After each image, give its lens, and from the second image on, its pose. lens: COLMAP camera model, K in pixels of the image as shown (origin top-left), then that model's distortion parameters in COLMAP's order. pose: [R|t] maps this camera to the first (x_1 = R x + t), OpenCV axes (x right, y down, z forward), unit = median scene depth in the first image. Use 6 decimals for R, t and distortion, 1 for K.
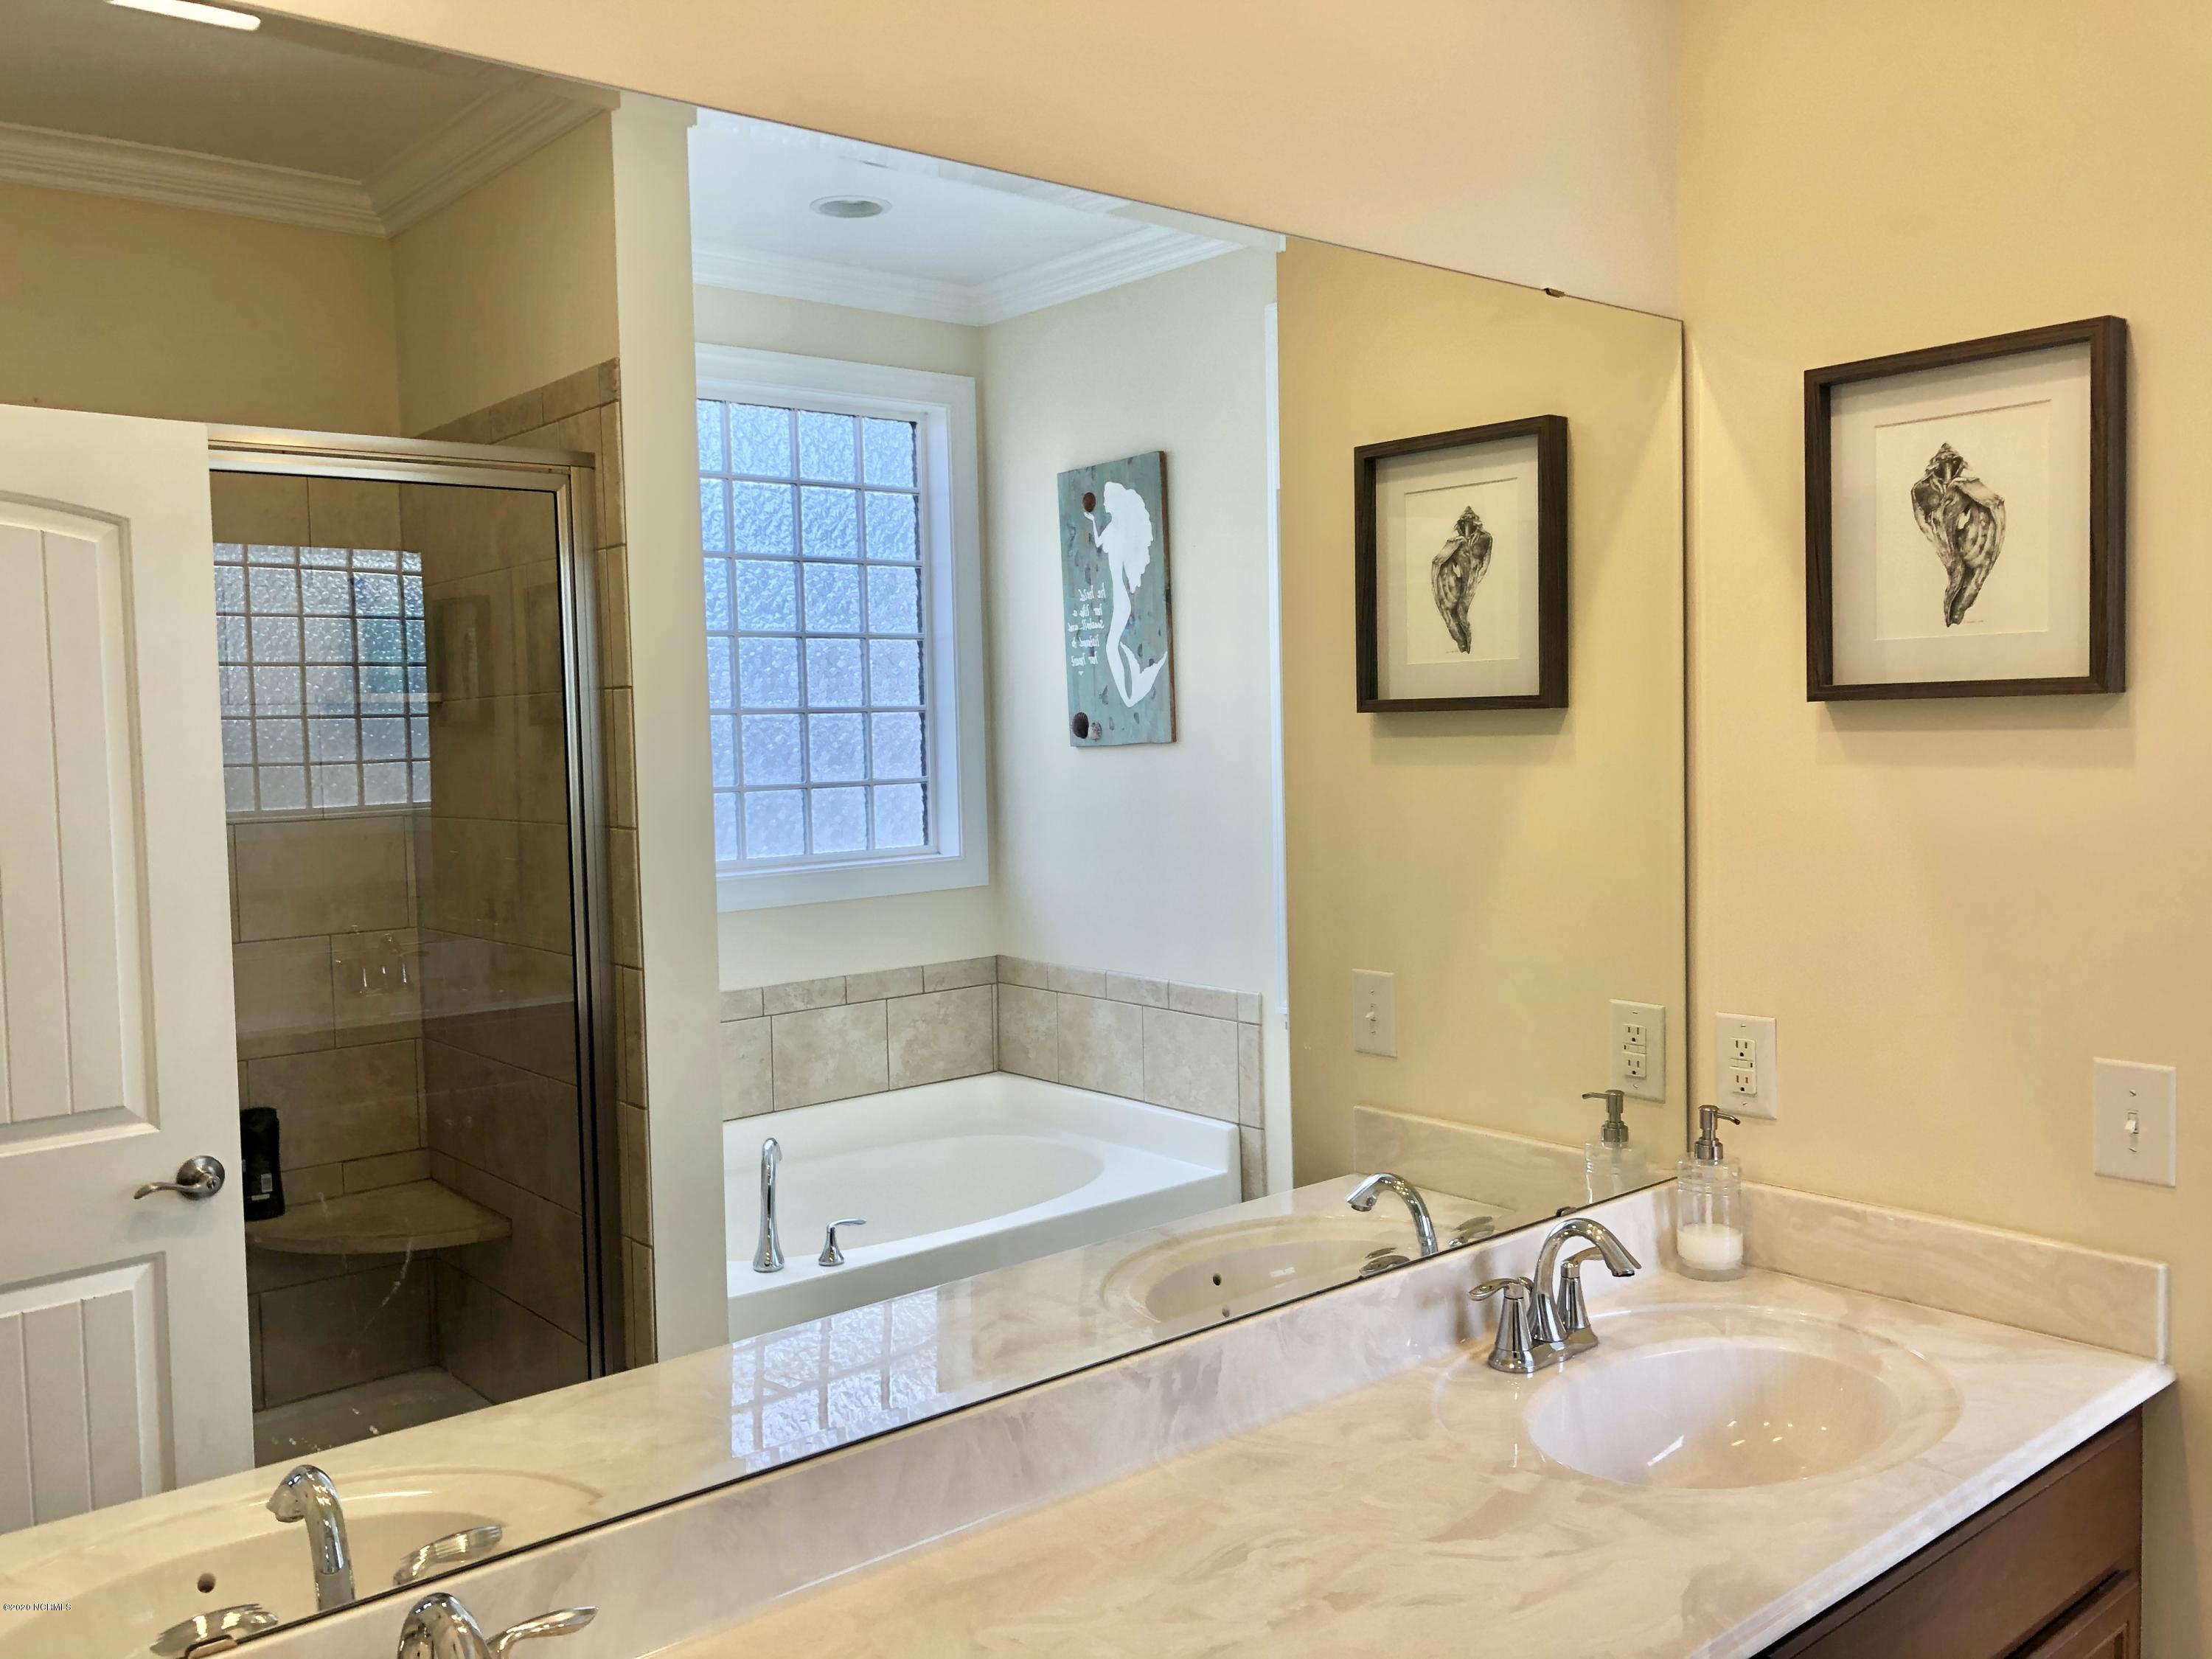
lens RADIAL K [[1812.7, 0, 1109.4], [0, 1812.7, 826.8], [0, 0, 1]] dist [0.060941, -0.086749]
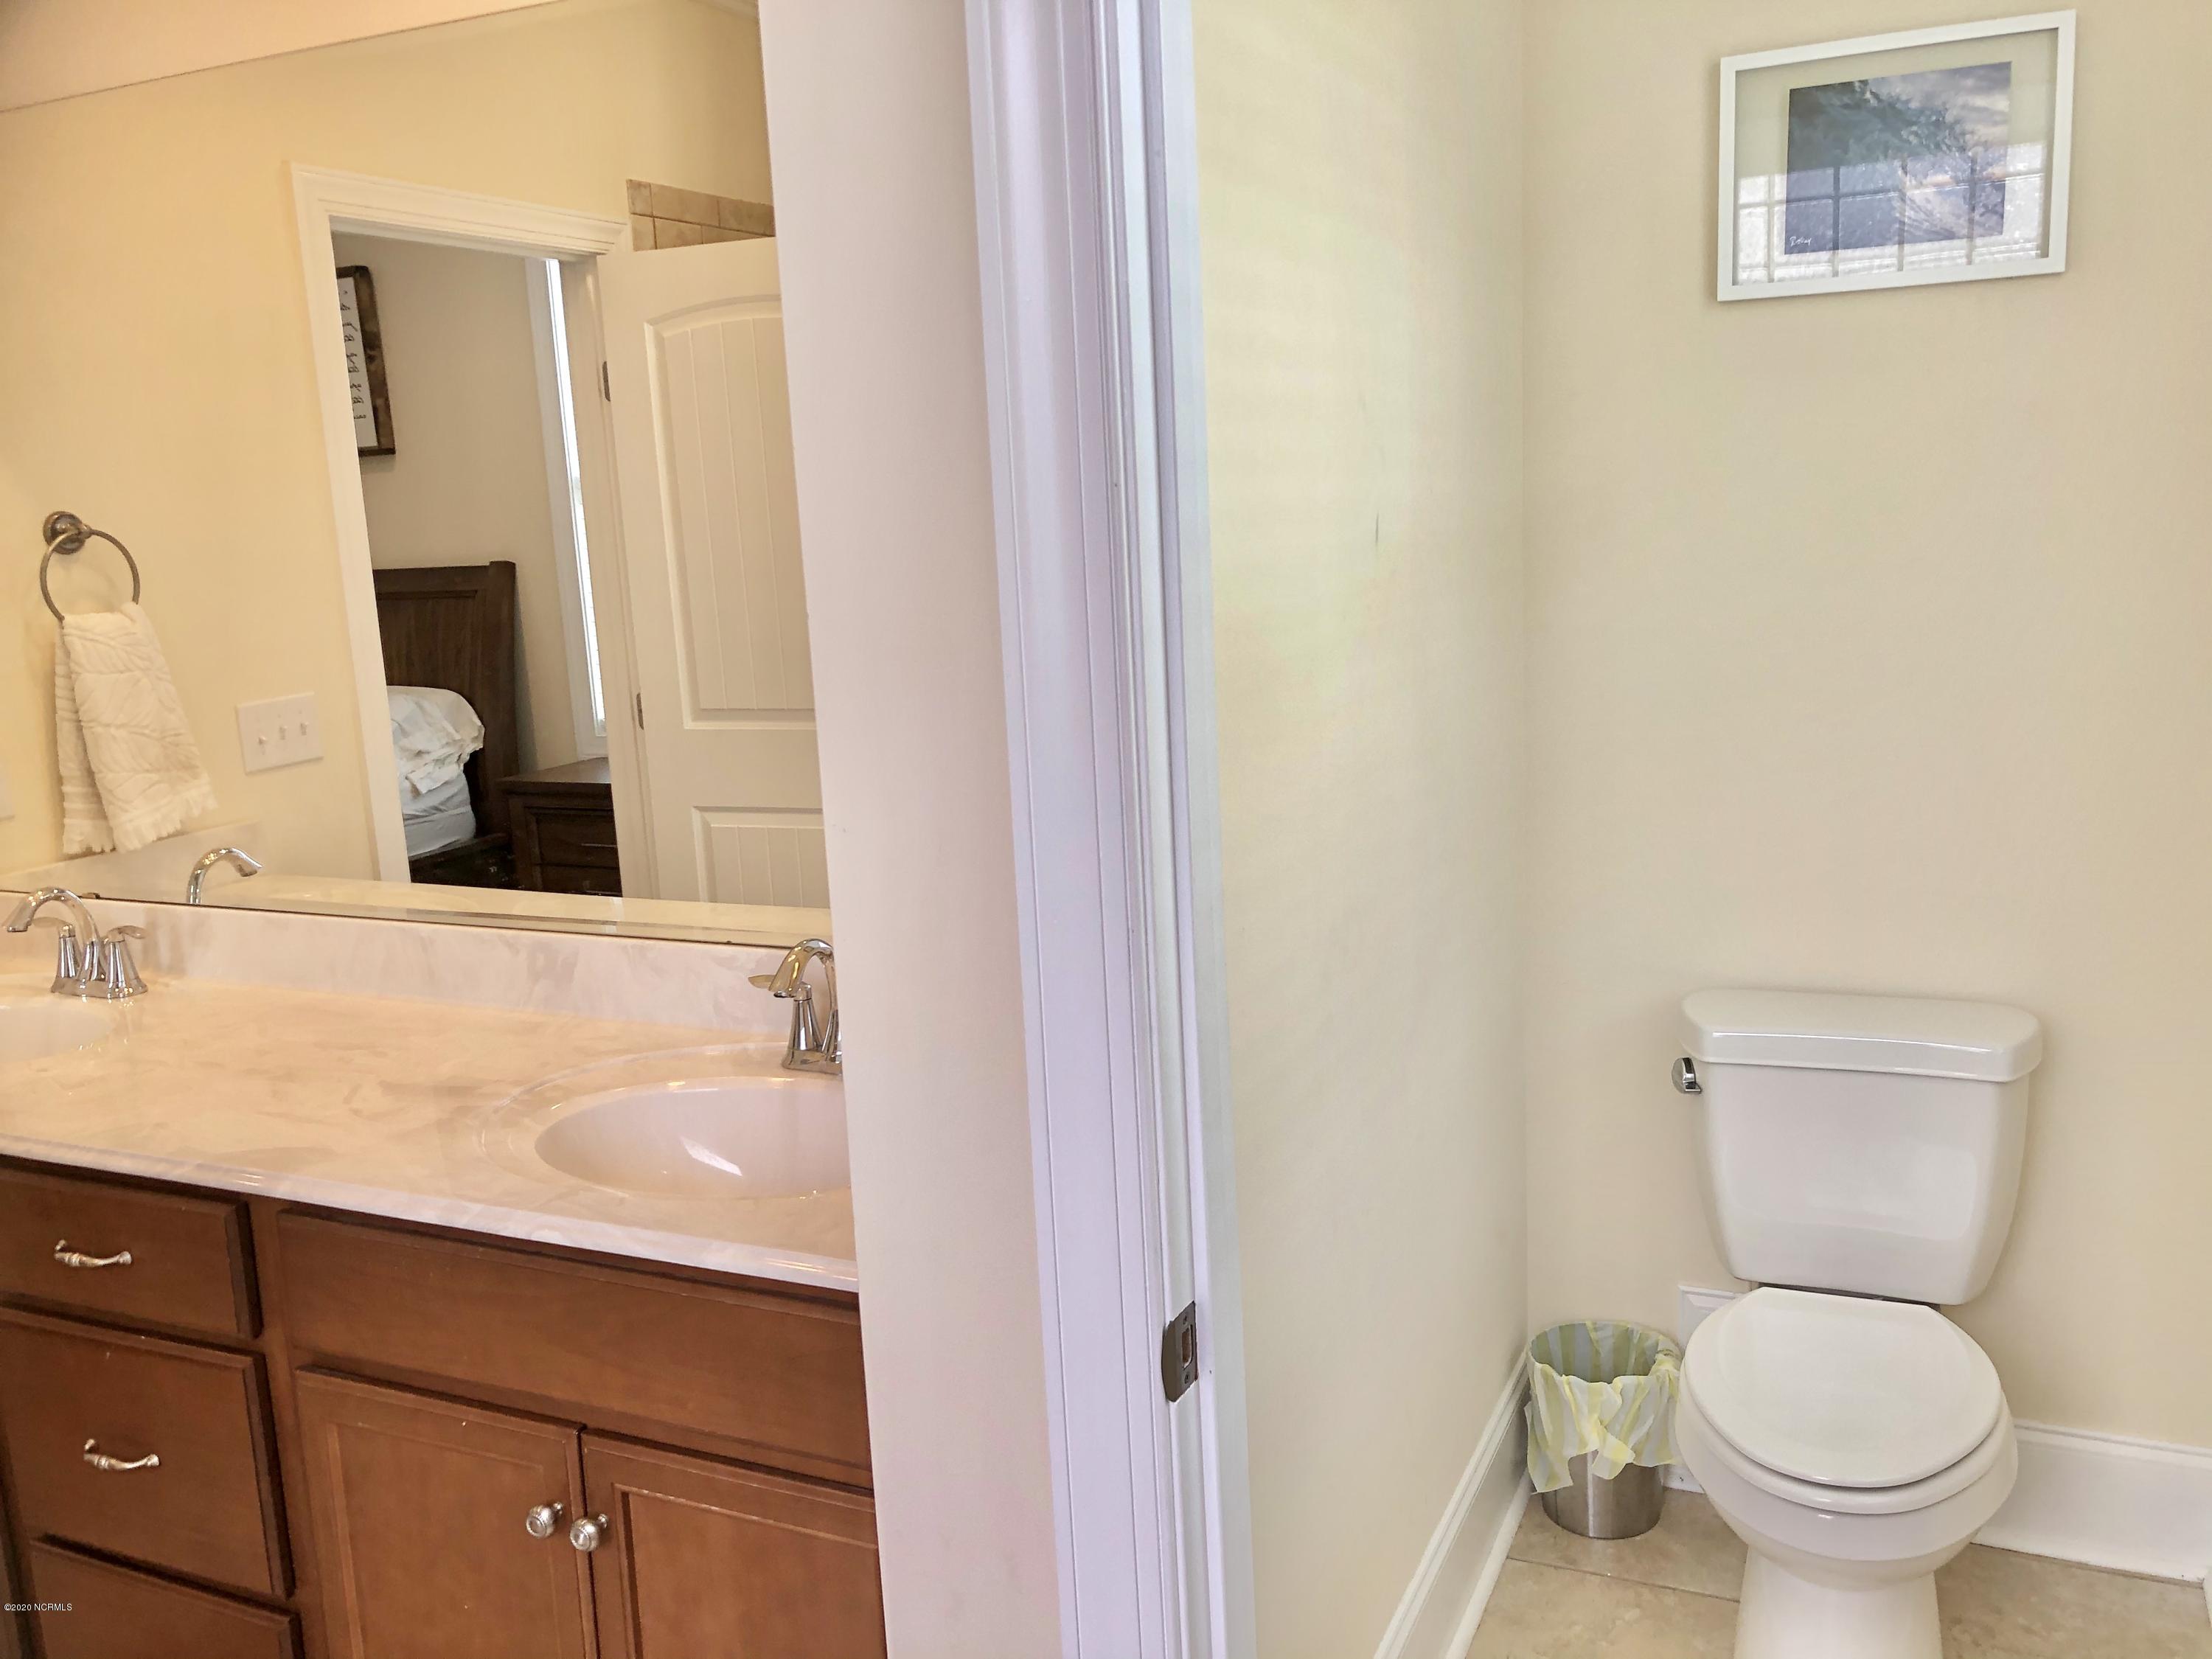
lens RADIAL K [[1812.7, 0, 1107.4], [0, 1812.7, 813.3], [0, 0, 1]] dist [0.060941, -0.086749]
pose [[0.418323, 0.163084, -0.893537, 1.558790], [-0.009801, 0.984502, 0.175098, -0.042315], [0.908245, -0.064490, 0.413439, 0.941733]]
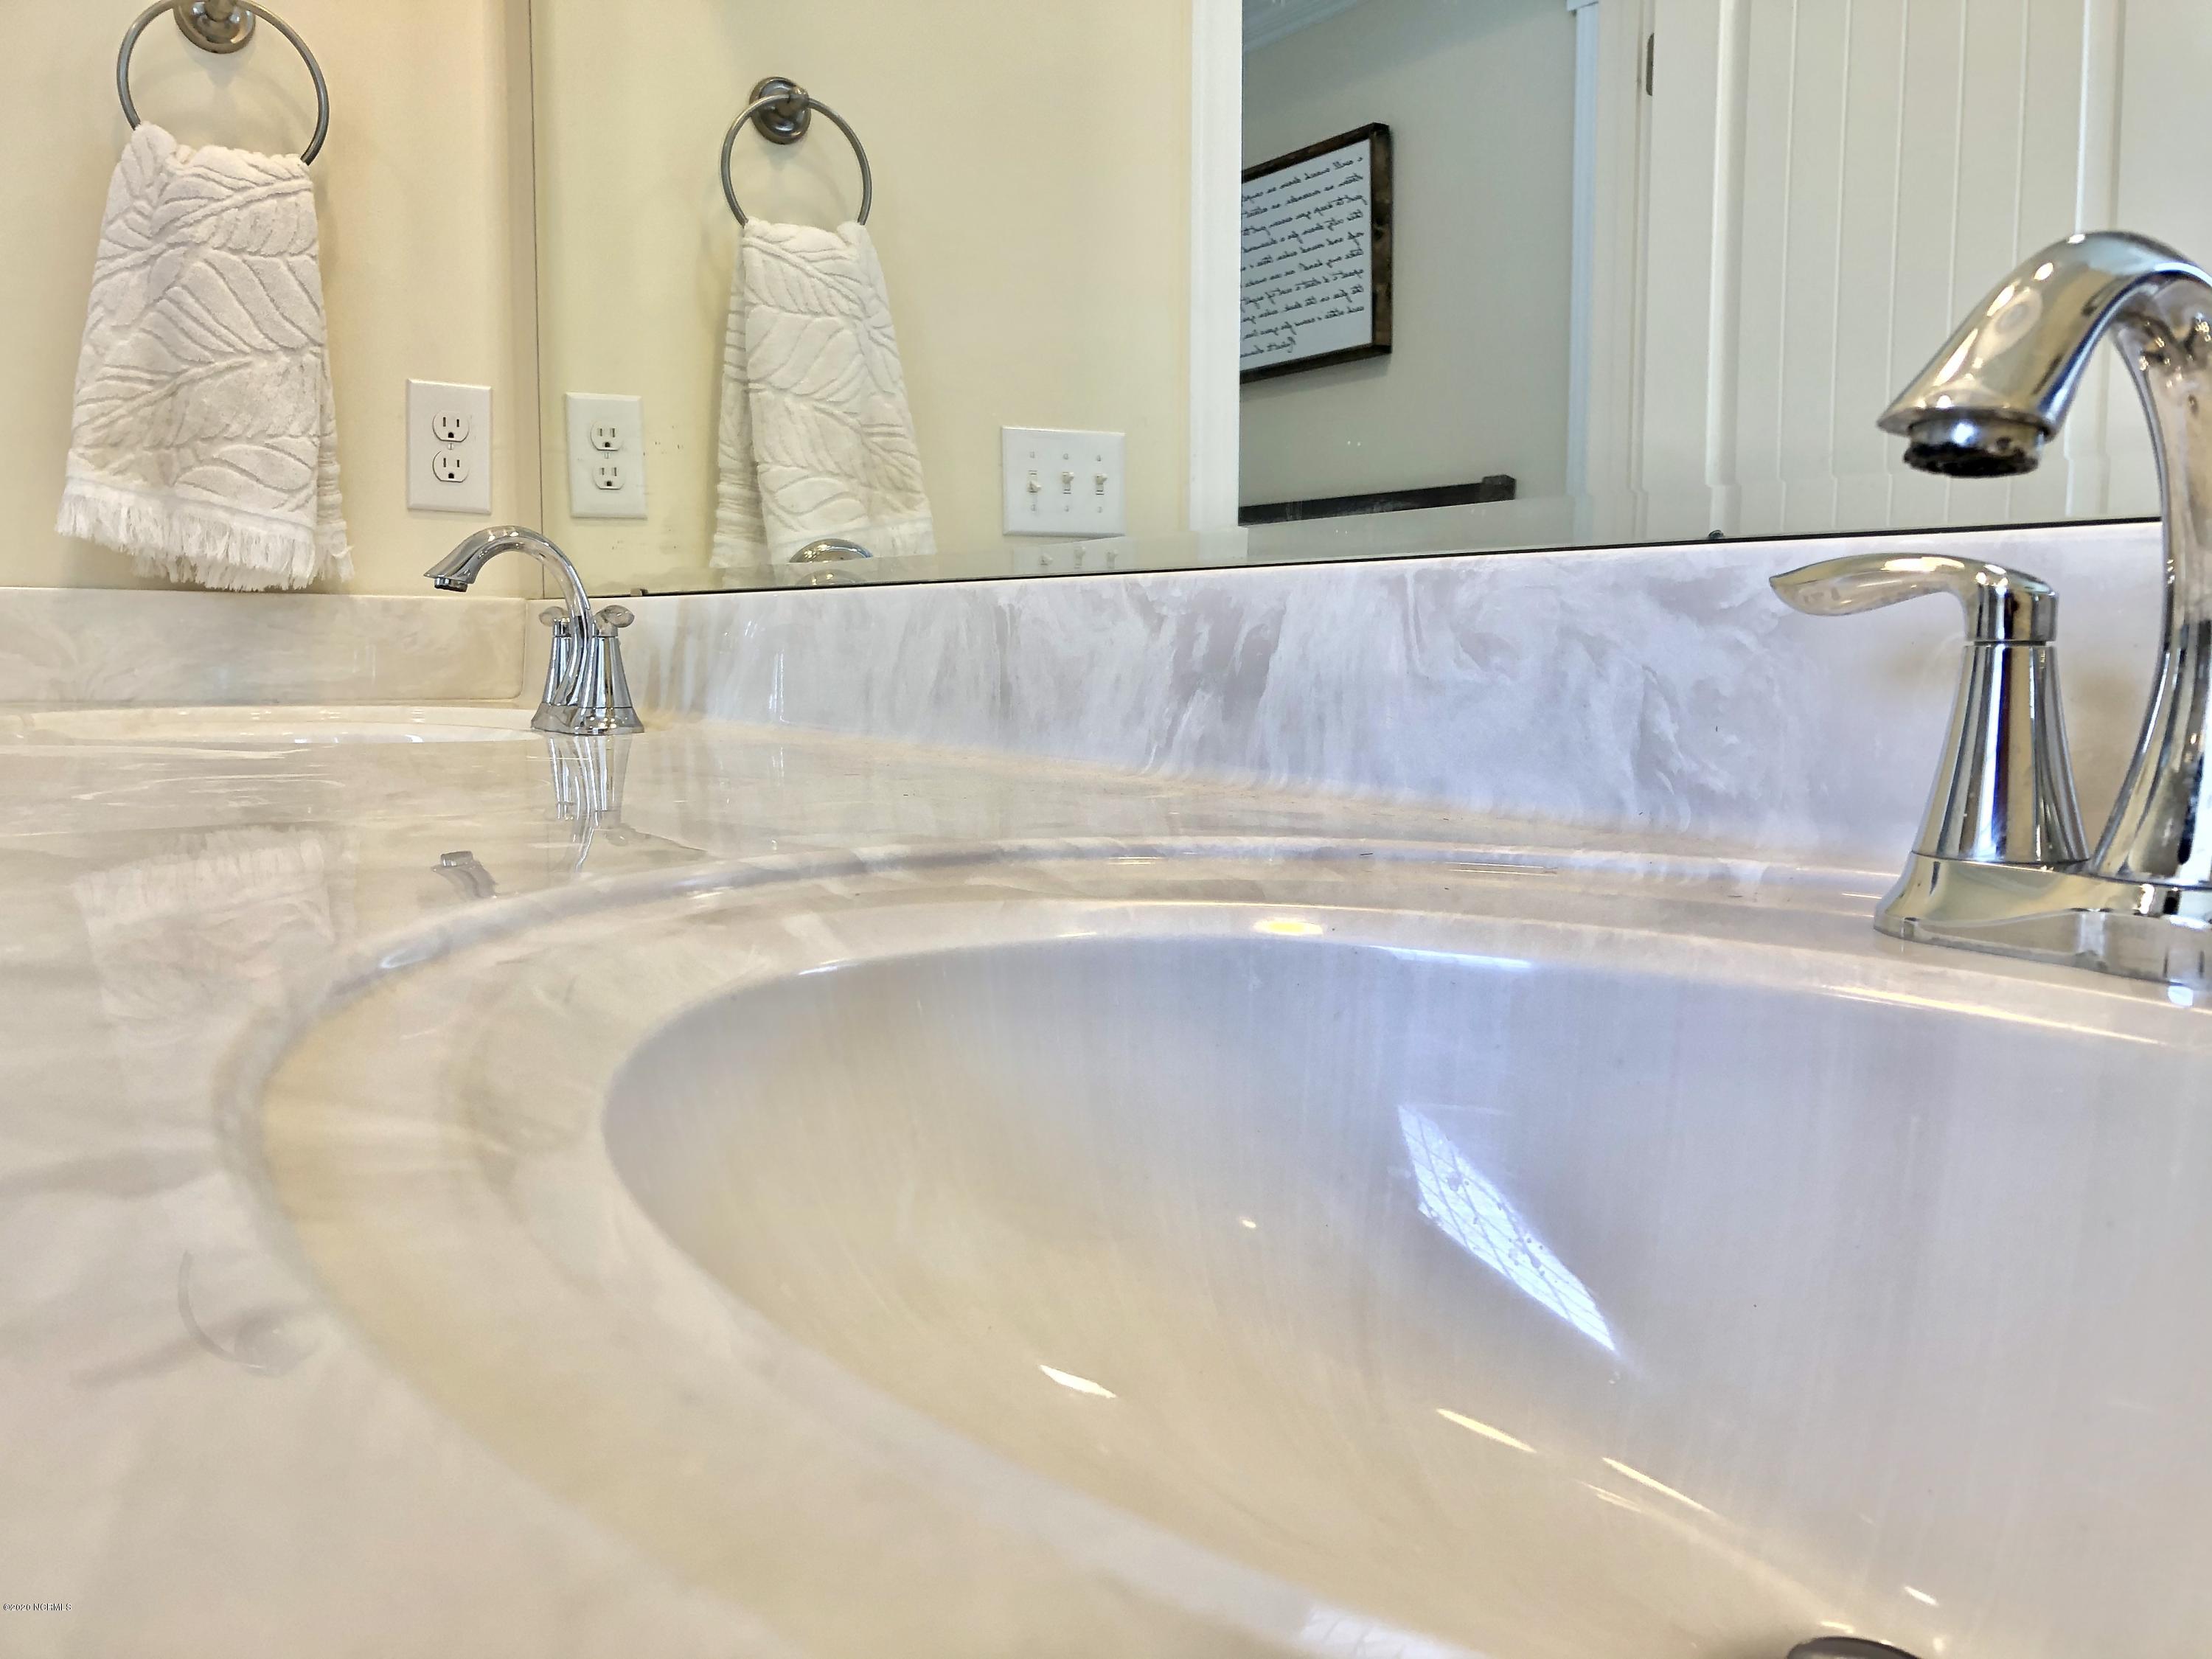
lens RADIAL K [[1812.7, 0, 1087.8], [0, 1812.7, 811.5], [0, 0, 1]] dist [0.060941, -0.086749]
pose [[-0.138125, 0.115608, -0.983644, 0.610535], [-0.053170, 0.990866, 0.123923, 0.328939], [0.988987, 0.069417, -0.130717, 1.172801]]
